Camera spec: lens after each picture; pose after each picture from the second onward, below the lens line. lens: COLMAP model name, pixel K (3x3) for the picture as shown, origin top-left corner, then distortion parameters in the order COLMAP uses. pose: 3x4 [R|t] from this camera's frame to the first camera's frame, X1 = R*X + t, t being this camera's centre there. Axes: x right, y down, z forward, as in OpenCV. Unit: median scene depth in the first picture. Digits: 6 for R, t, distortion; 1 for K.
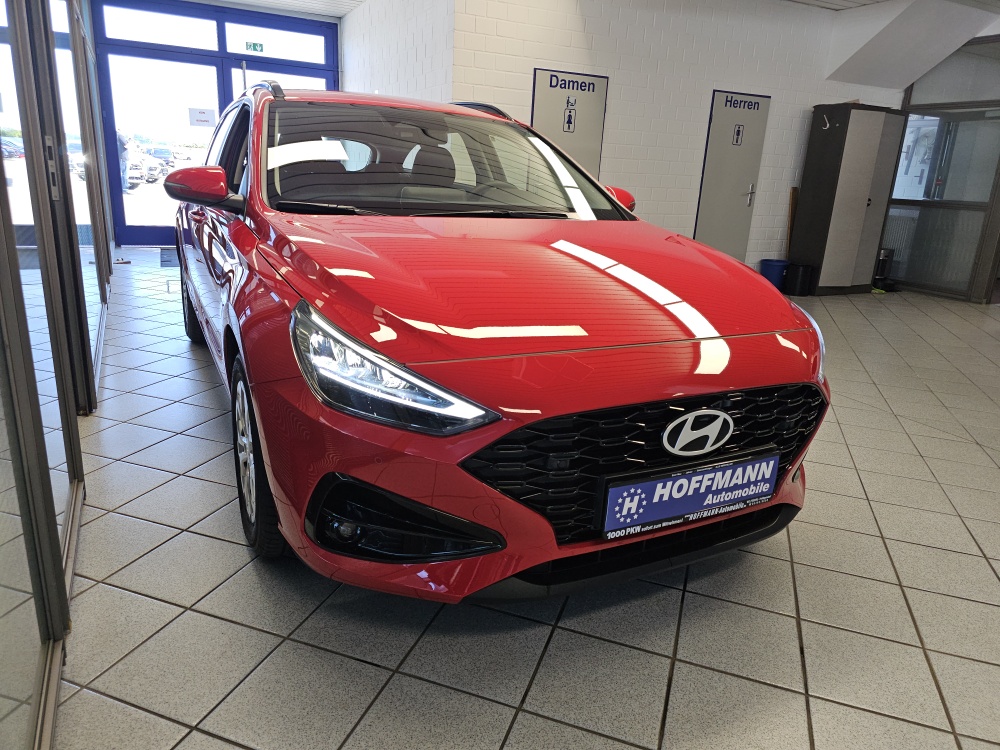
lens RADIAL K [[683.2, 0, 500.4], [0, 683.2, 371.2], [0, 0, 1]] dist [0.030799, -0.041729]
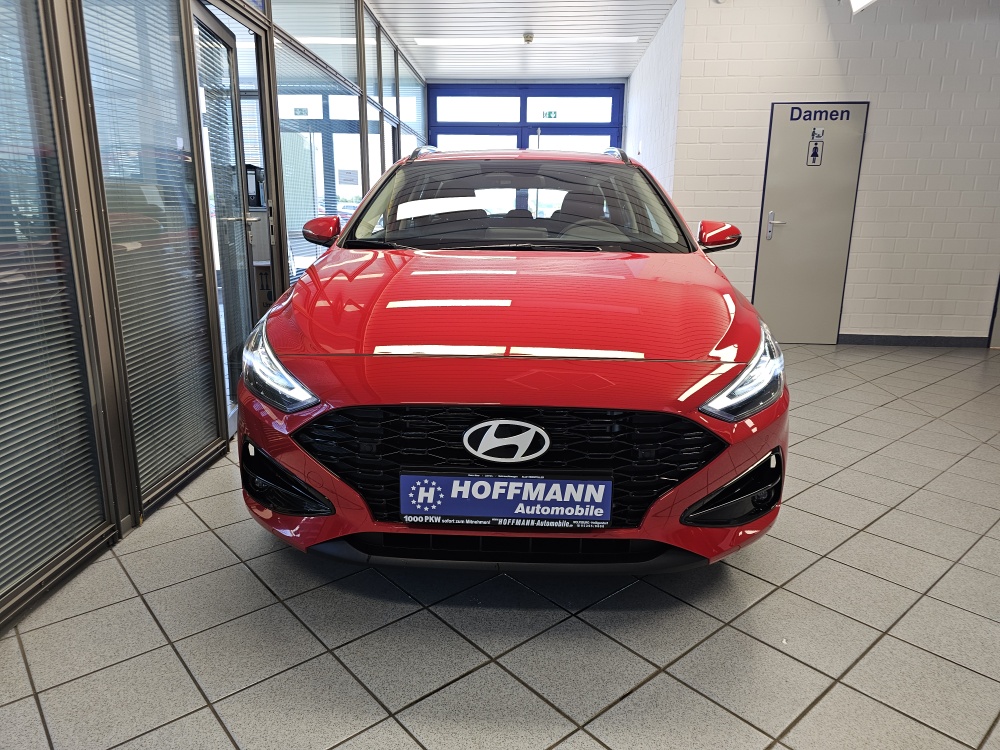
lens RADIAL K [[666.6, 0, 500.8], [0, 666.6, 376.1], [0, 0, 1]] dist [0.121386, -0.159601]
pose [[0.866529, 0.077093, -0.493137, 0.772718], [-0.106912, 0.993737, -0.032510, 0.023550], [0.487543, 0.080893, 0.869344, 0.084663]]
